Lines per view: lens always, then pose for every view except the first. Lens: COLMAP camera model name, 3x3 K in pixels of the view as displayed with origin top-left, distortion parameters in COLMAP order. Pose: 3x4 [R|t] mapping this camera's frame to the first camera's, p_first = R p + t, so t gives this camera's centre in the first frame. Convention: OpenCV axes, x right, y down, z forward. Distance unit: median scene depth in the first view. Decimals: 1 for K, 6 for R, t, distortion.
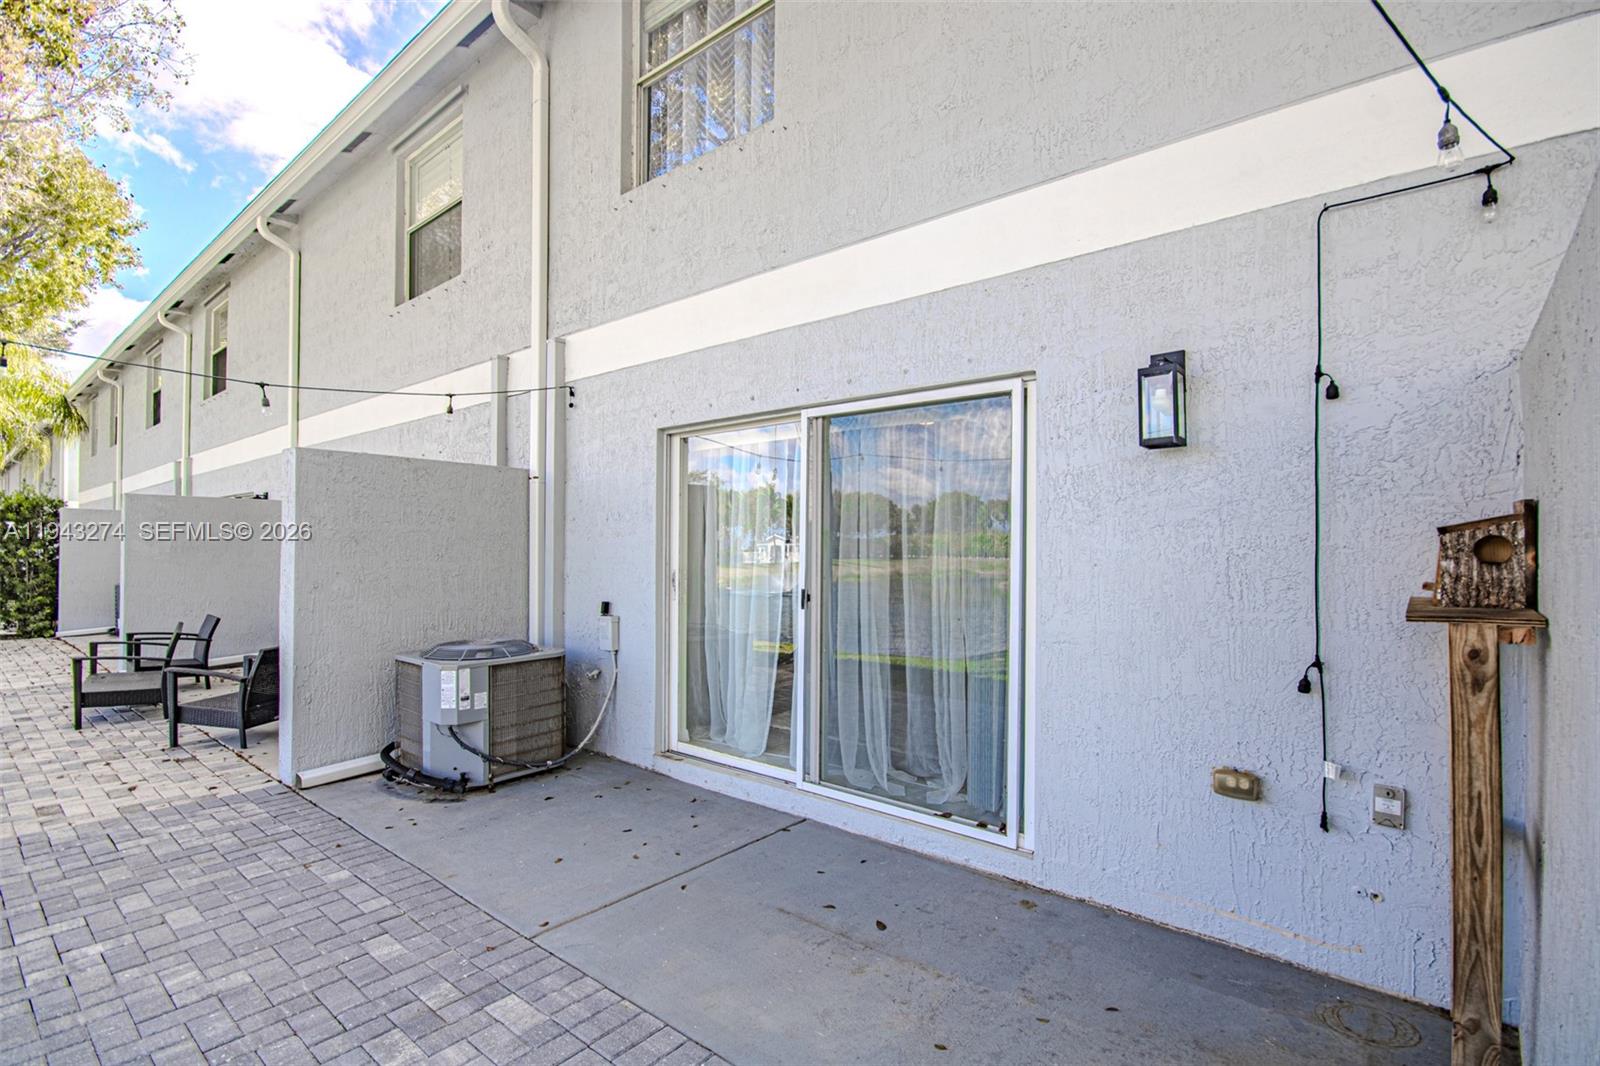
lens RADIAL K [[744.1, 0, 800.0], [0, 744.1, 533.0], [0, 0, 1]] dist [-0.000332, -0.000948]
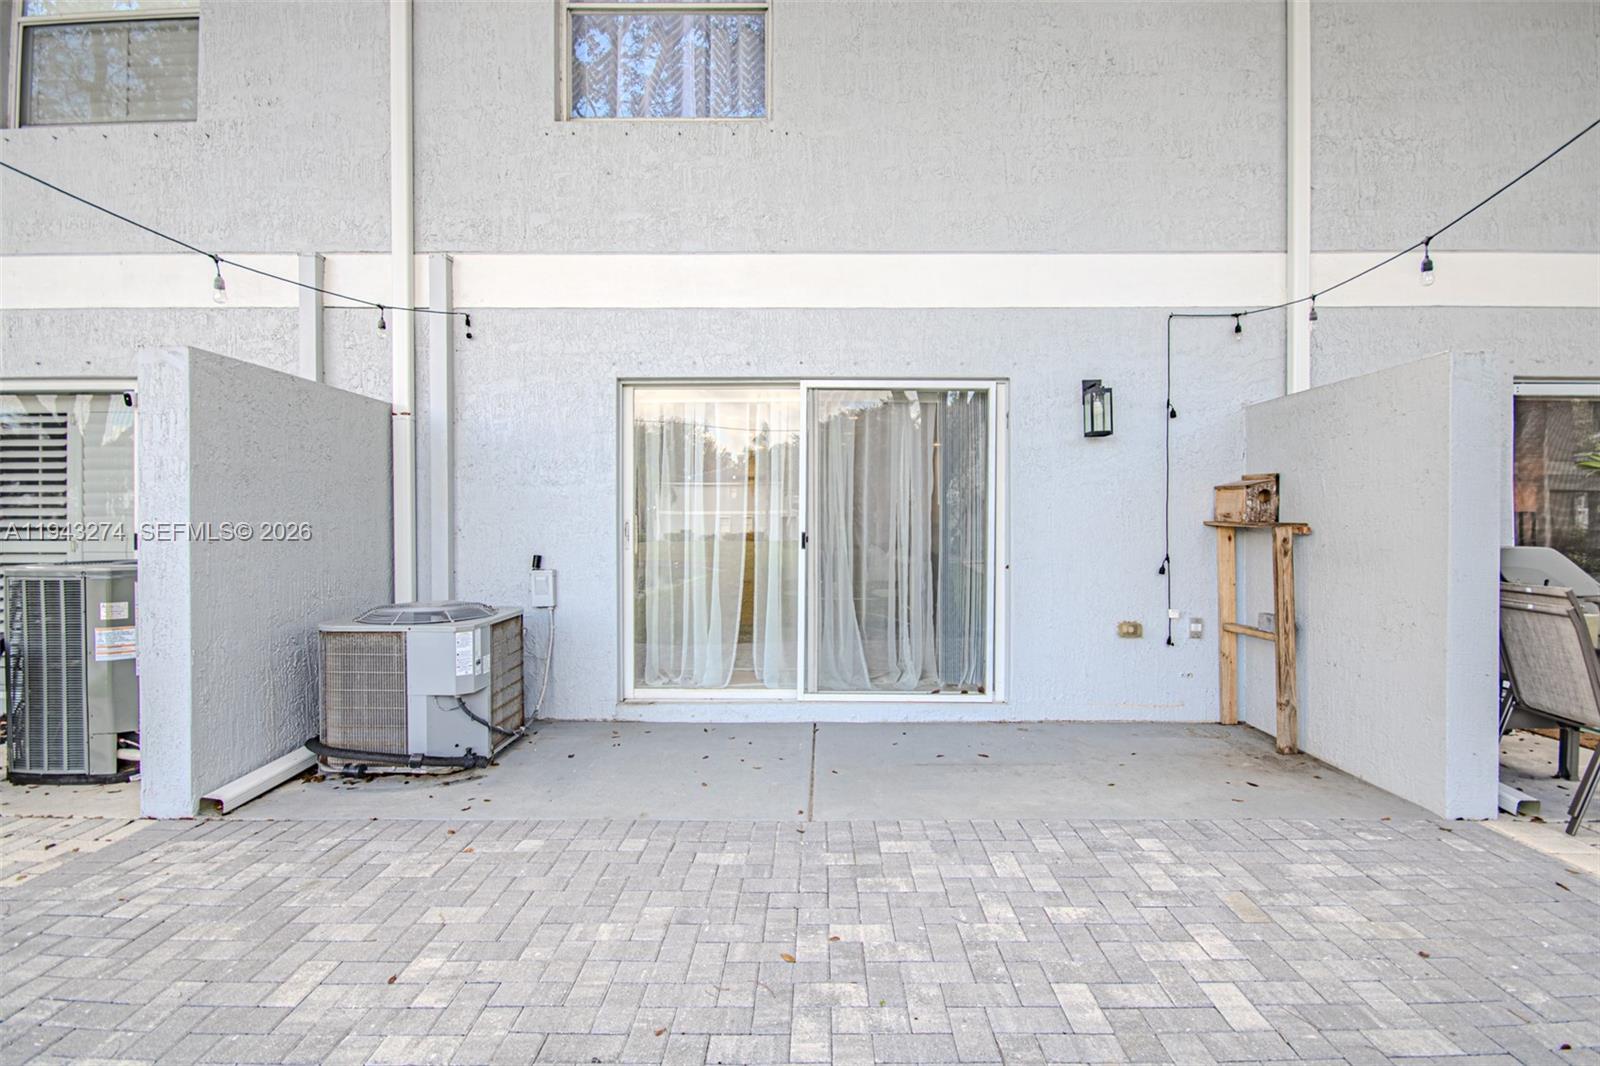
lens RADIAL K [[770.6, 0, 801.9], [0, 770.6, 515.4], [0, 0, 1]] dist [-0.000484, -0.000130]
pose [[0.770347, 0.002661, 0.637619, -0.824705], [-0.011828, 0.999879, 0.010118, 0.038645], [-0.637515, -0.015336, 0.770286, 0.060632]]
